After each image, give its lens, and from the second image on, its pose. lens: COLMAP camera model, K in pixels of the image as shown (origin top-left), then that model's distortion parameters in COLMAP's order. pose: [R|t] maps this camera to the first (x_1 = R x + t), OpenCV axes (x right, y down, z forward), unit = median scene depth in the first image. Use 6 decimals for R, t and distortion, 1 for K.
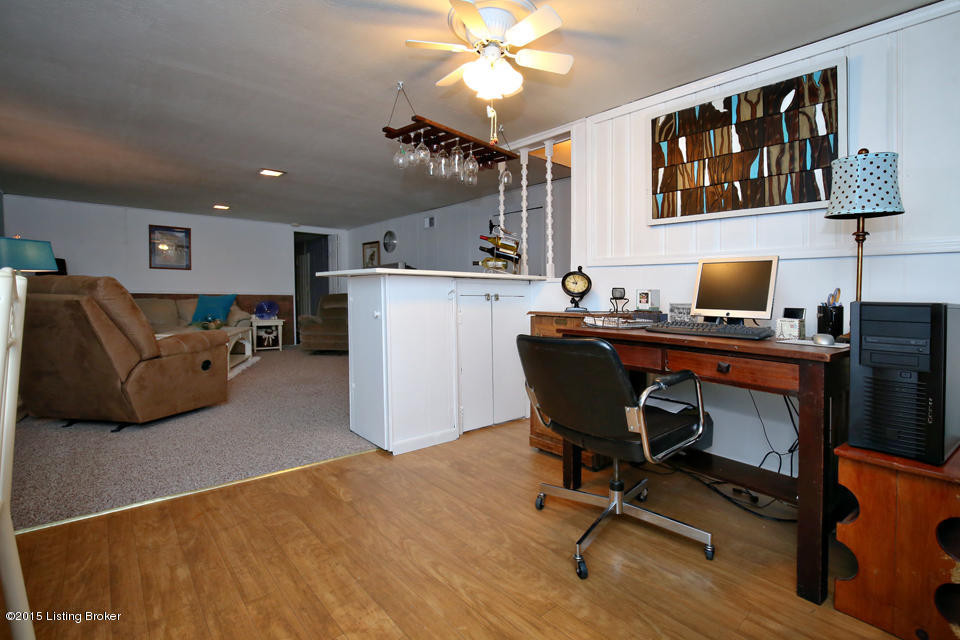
lens RADIAL K [[454.7, 0, 531.4], [0, 454.7, 317.8], [0, 0, 1]] dist [-0.034053, 0.000955]
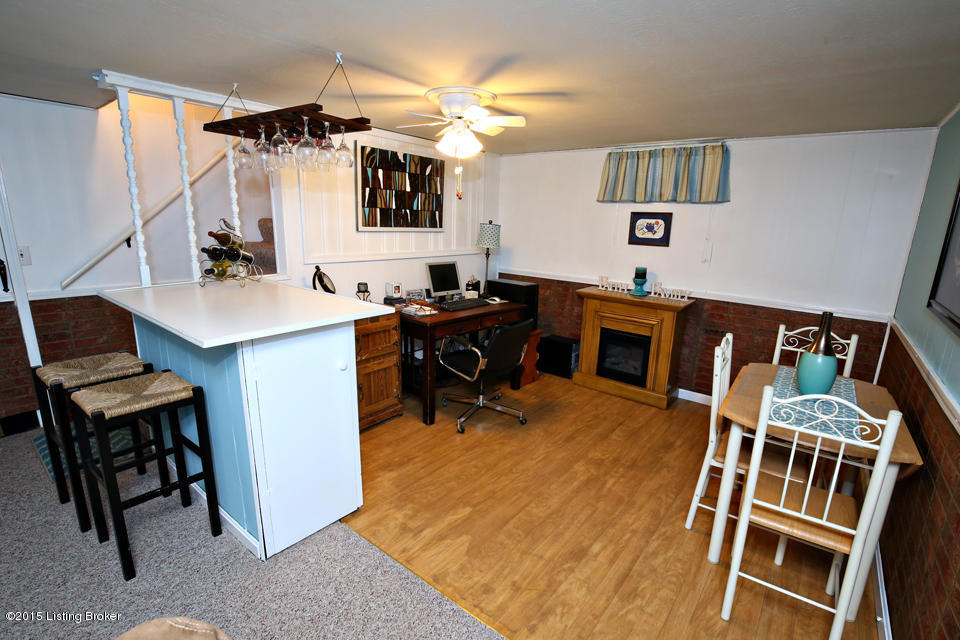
lens RADIAL K [[454.7, 0, 473.3], [0, 454.7, 325.3], [0, 0, 1]] dist [-0.034053, 0.000955]
pose [[-0.130023, -0.243995, 0.961020, -1.248636], [0.005277, 0.969064, 0.246752, -0.301428], [-0.991497, 0.037155, -0.124713, 0.985783]]
